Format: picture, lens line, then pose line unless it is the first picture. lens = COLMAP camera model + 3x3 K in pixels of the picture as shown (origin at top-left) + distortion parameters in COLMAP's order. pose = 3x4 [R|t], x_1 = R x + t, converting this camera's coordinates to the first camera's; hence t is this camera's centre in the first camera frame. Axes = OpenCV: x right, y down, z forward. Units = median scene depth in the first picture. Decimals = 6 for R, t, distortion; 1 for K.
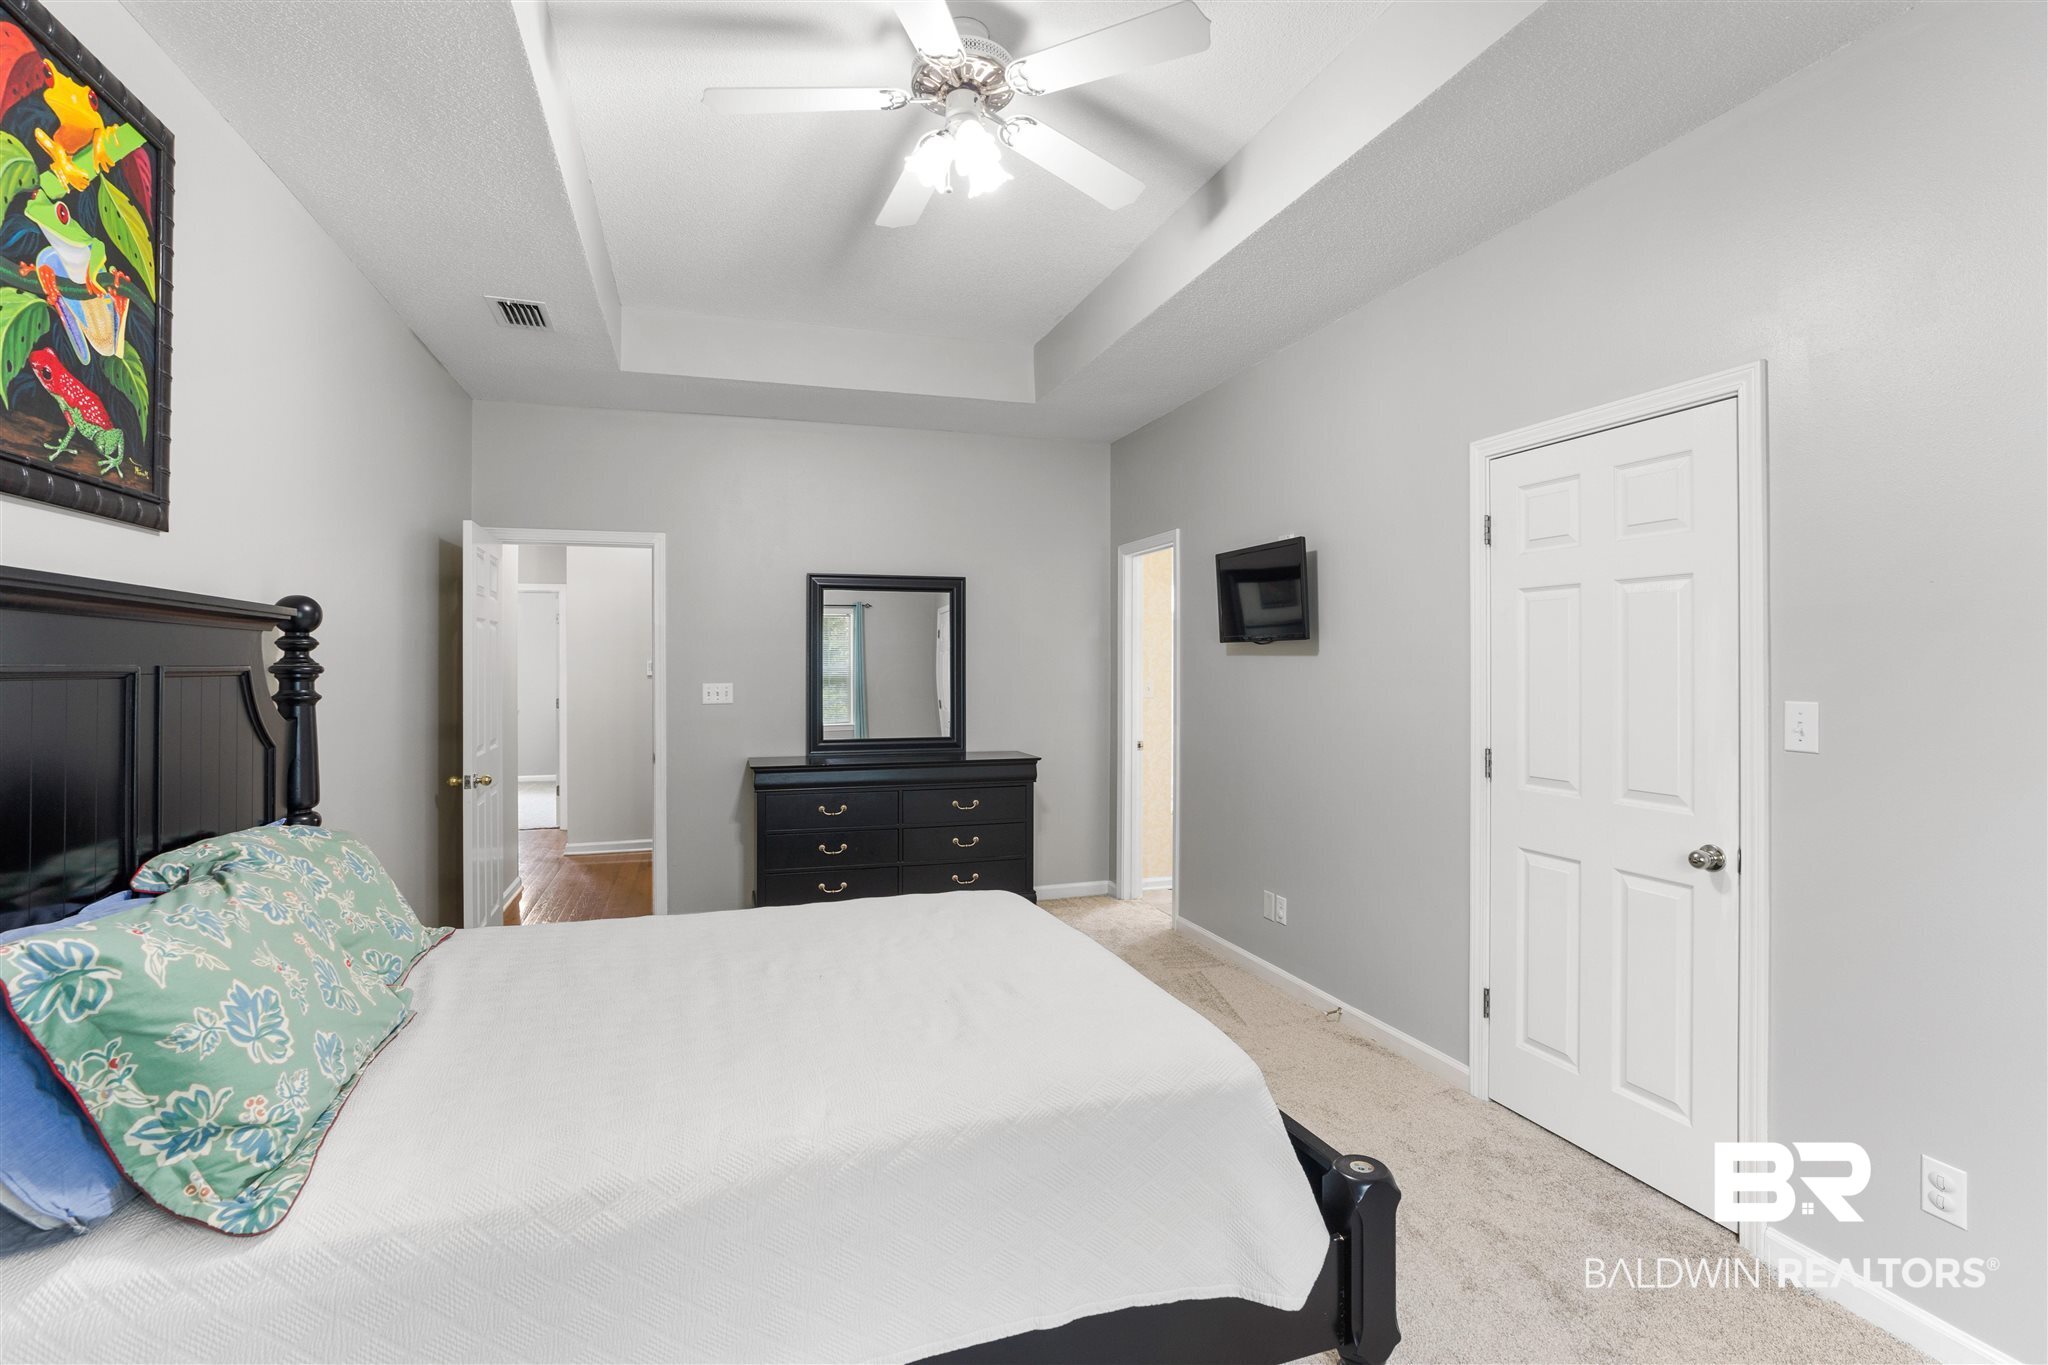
lens RADIAL K [[936.5, 0, 1000.4], [0, 936.5, 668.2], [0, 0, 1]] dist [-0.027434, 0.005559]
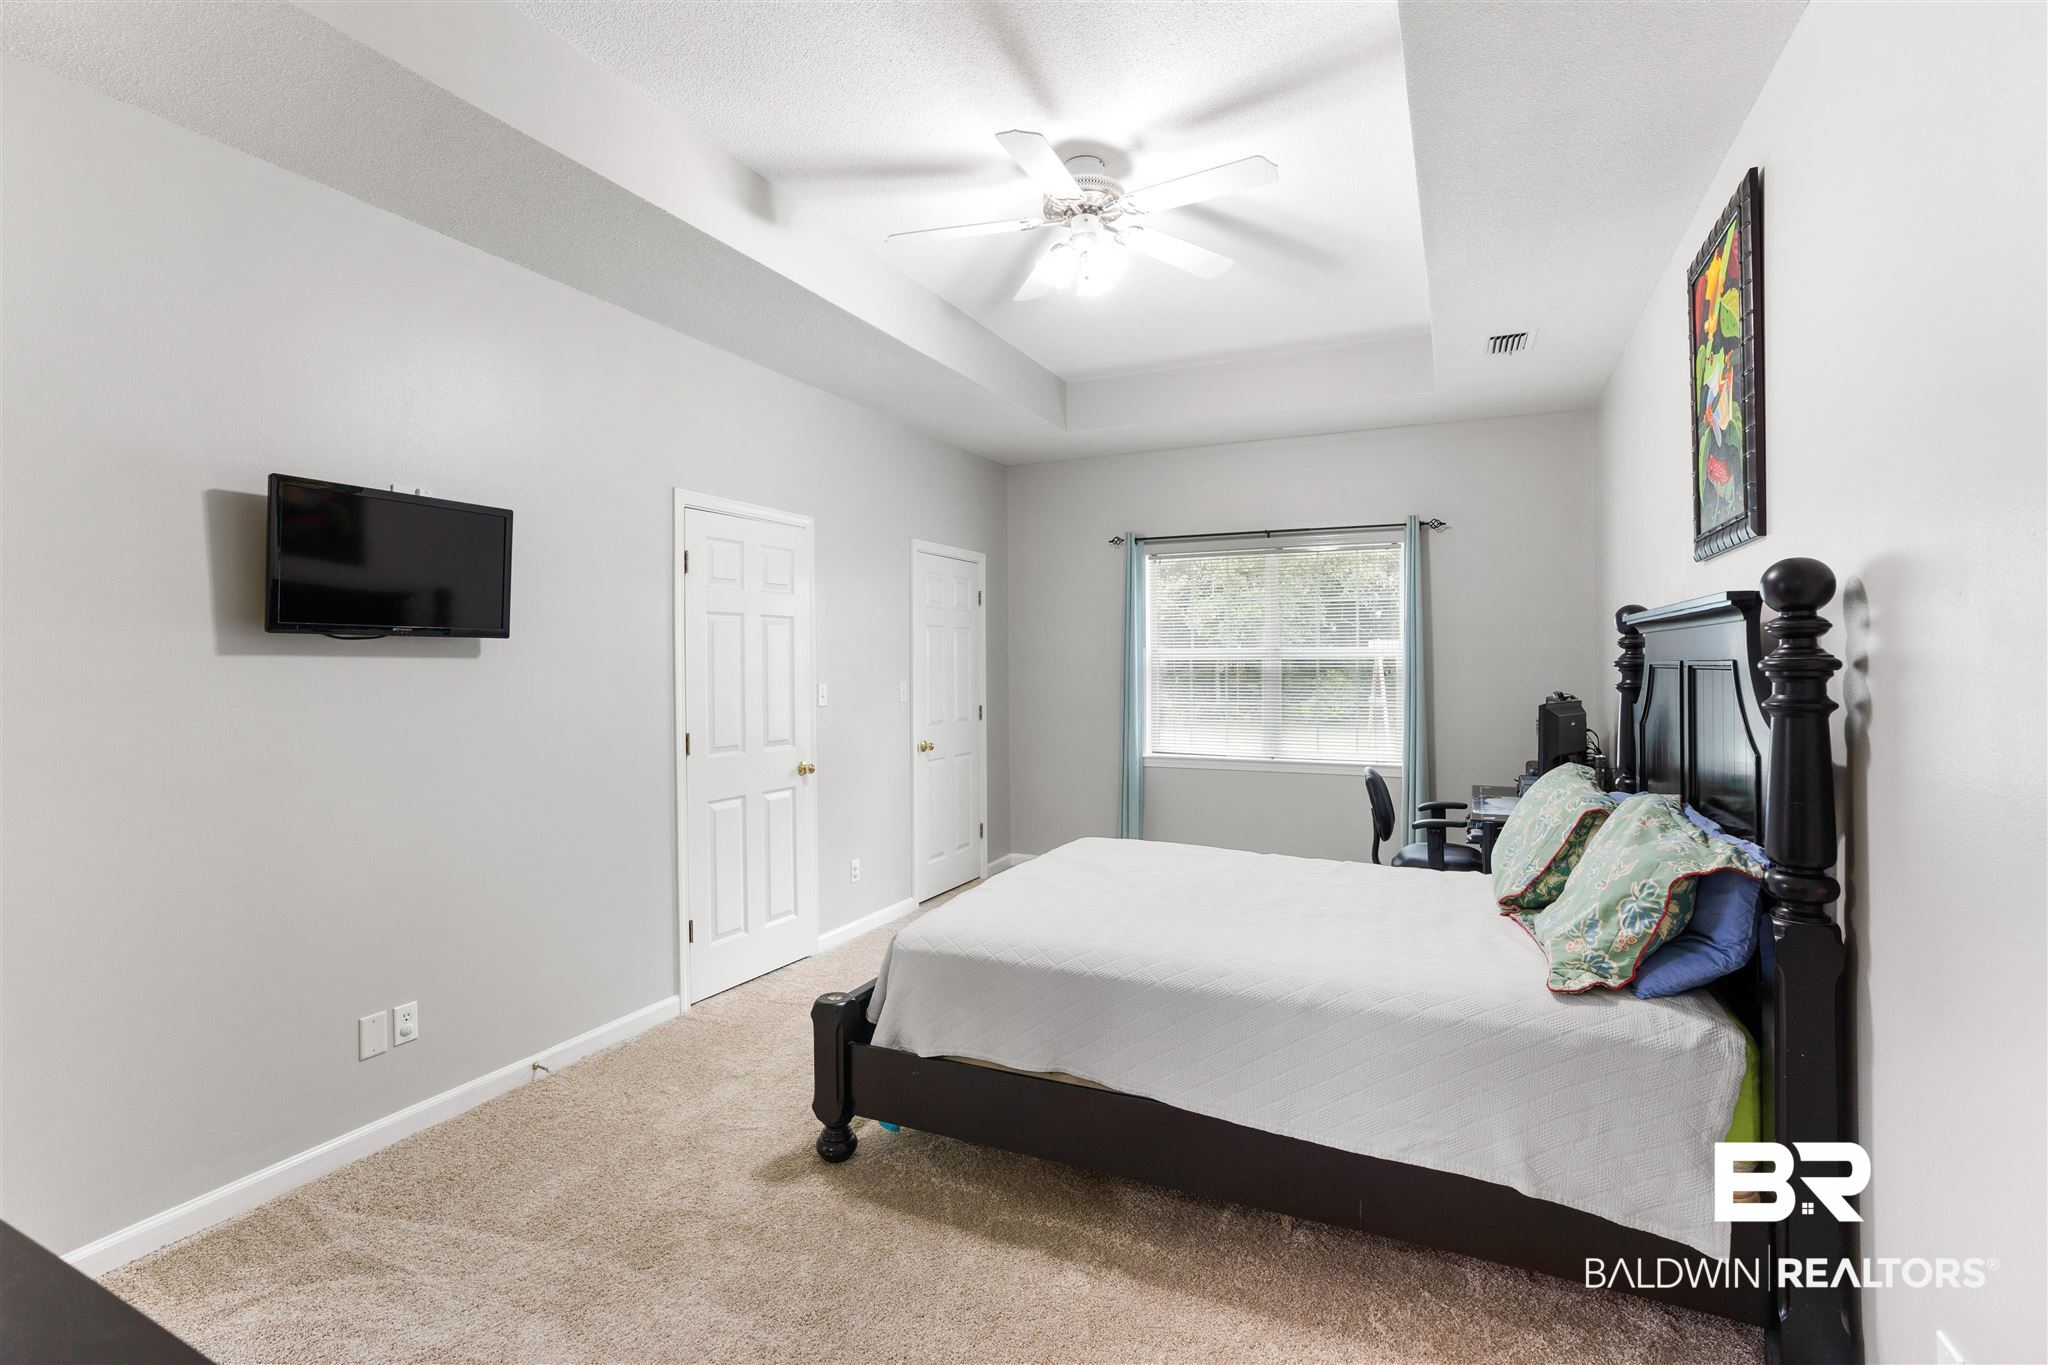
lens RADIAL K [[936.5, 0, 1000.3], [0, 936.5, 671.6], [0, 0, 1]] dist [-0.027434, 0.005559]
pose [[-0.719378, 0.000720, 0.694618, -0.780638], [0.007551, 0.999948, 0.006784, -0.002098], [-0.694578, 0.010126, -0.719346, 1.891495]]
